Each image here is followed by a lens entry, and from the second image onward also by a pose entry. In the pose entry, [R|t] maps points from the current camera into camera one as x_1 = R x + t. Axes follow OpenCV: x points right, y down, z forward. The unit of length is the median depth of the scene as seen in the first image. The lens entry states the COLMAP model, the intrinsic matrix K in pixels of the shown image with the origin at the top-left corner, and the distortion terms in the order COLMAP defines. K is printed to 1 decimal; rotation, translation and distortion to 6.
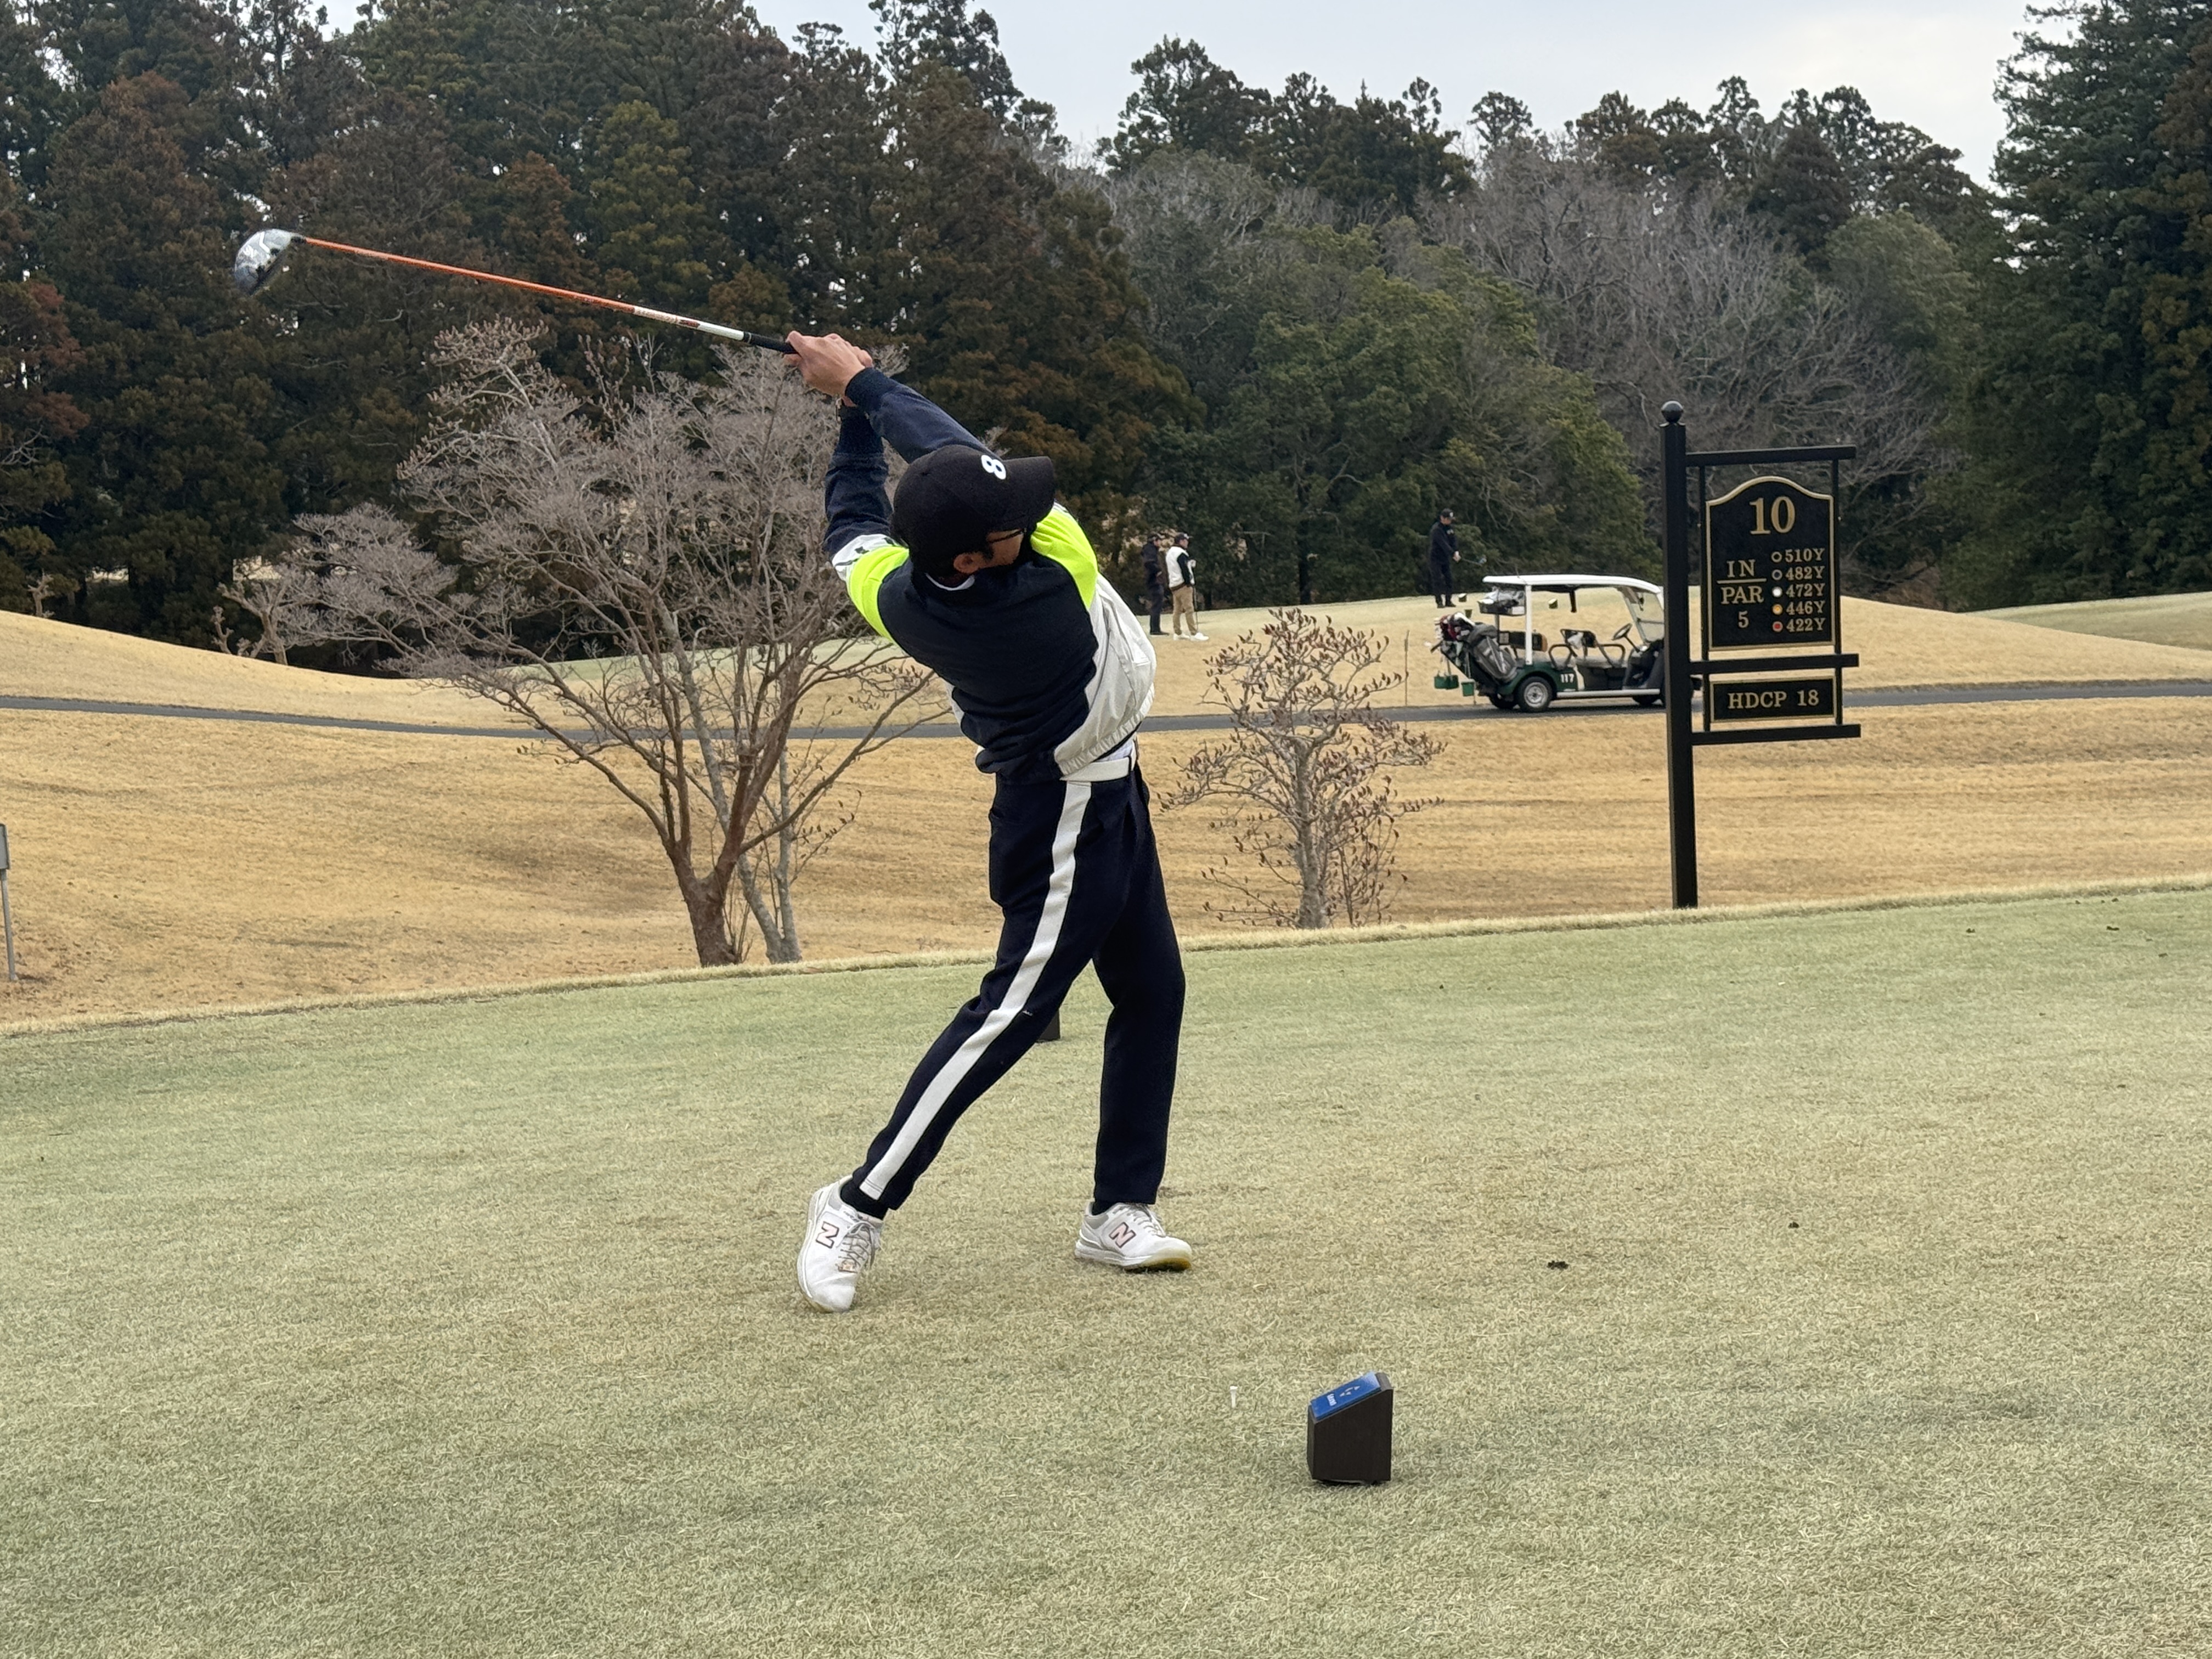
lens RADIAL K [[3814.8, 0, 1100.1], [0, 3814.8, 882.7], [0, 0, 1]] dist [0.167416, -0.165185]
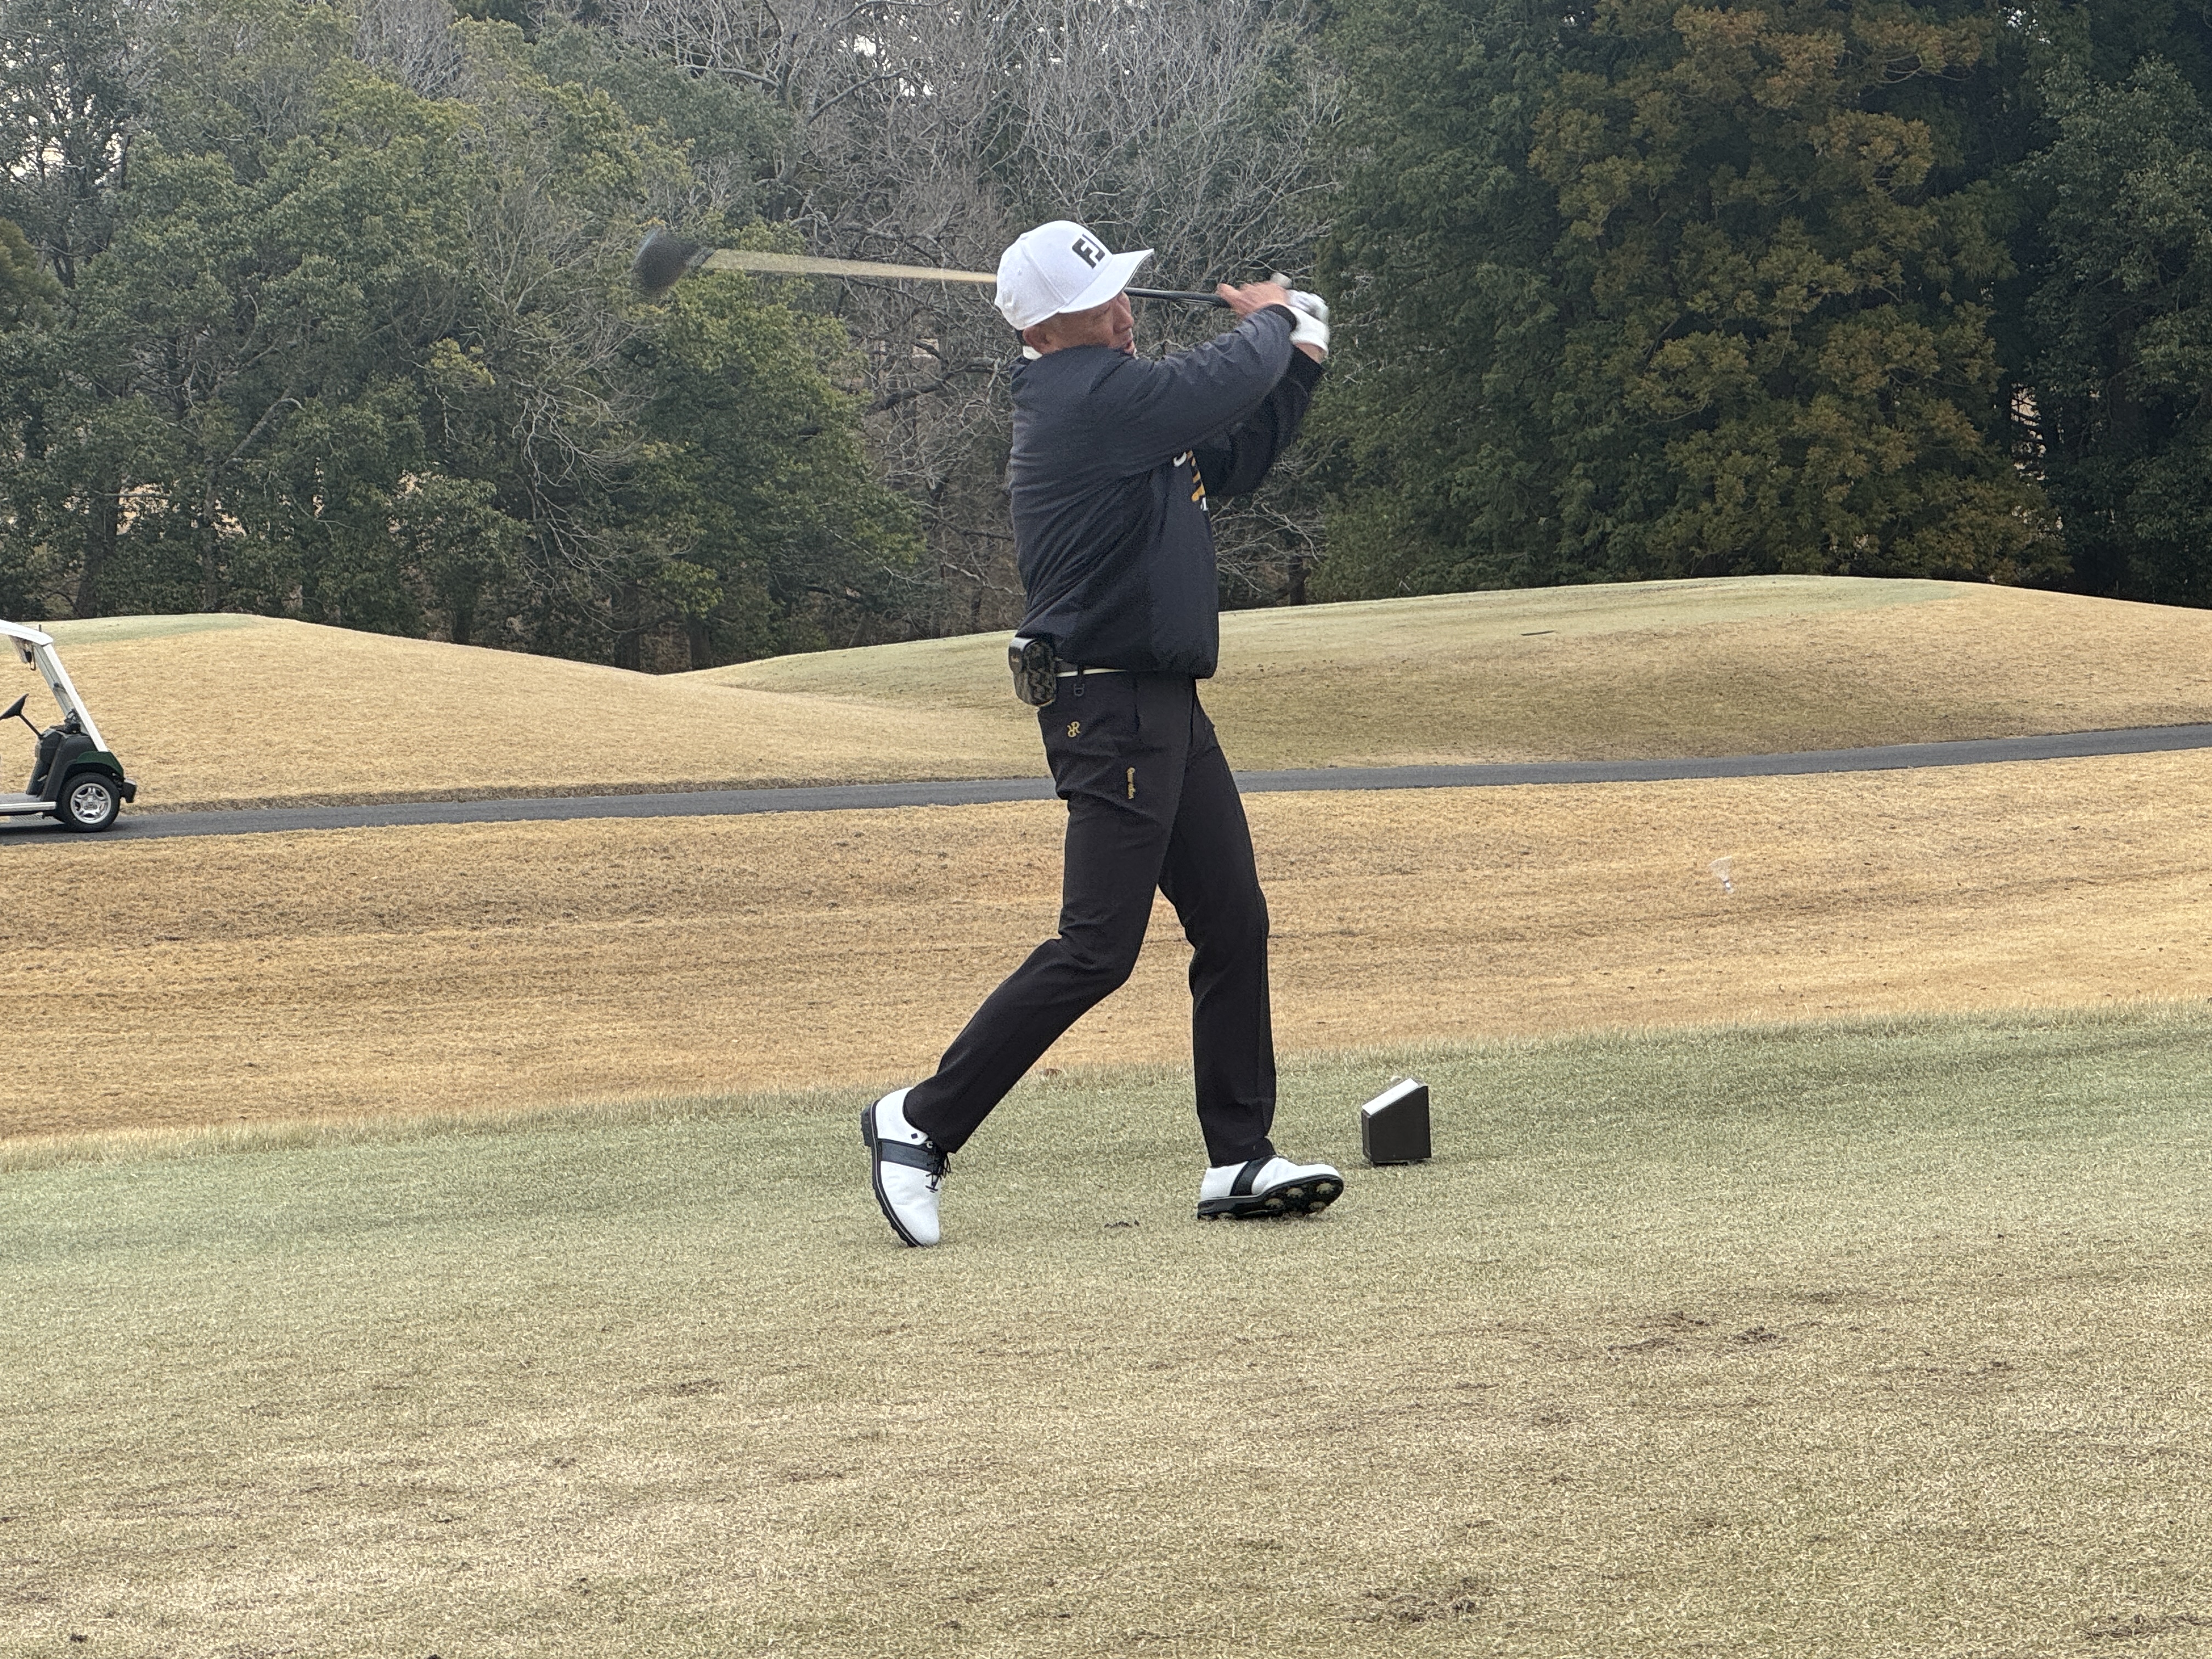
lens RADIAL K [[6107.7, 0, 1064.6], [0, 6107.7, 834.7], [0, 0, 1]] dist [-0.439544, 14.160063]
pose [[0.999693, -0.012294, 0.021493, 0.337250], [0.012796, 0.999645, -0.023362, -0.026196], [-0.021198, 0.023630, 0.999496, 0.057757]]
